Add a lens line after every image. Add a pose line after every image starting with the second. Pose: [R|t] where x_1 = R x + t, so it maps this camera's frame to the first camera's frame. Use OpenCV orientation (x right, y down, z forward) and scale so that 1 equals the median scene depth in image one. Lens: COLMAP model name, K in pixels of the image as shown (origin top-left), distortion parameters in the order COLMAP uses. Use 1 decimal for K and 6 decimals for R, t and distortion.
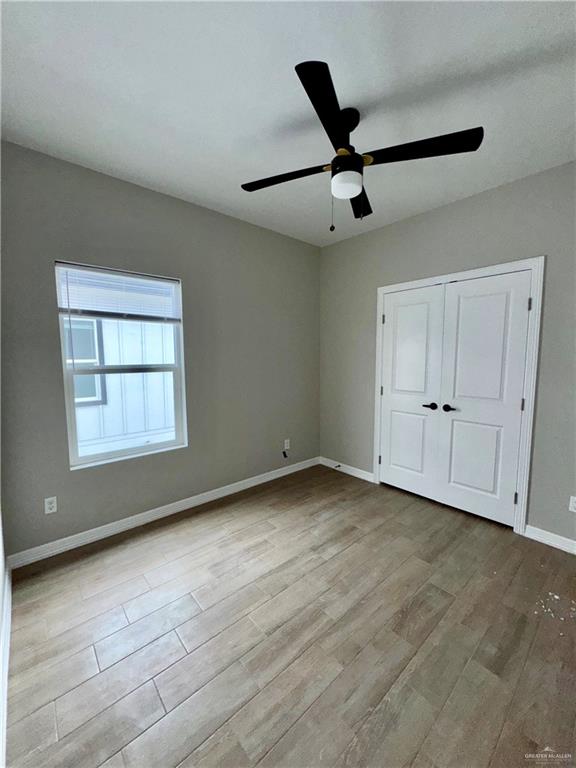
lens RADIAL K [[306.8, 0, 288.0], [0, 306.8, 384.0], [0, 0, 1]] dist [0.001808, -0.000208]
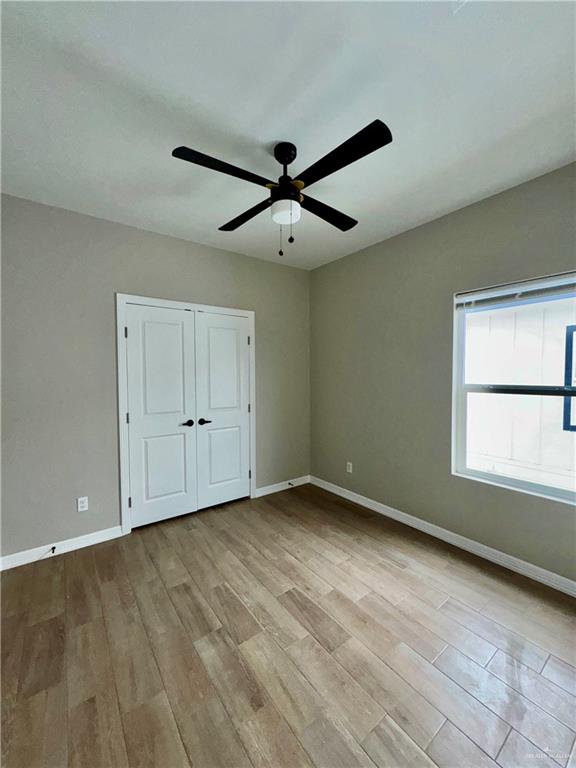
lens RADIAL K [[305.1, 0, 277.1], [0, 305.1, 381.4], [0, 0, 1]] dist [-0.001133, -0.000085]
pose [[0.100772, -0.028379, 0.994505, -0.613031], [0.097243, 0.995088, 0.018542, -0.069113], [-0.990146, 0.094841, 0.103037, 0.657622]]
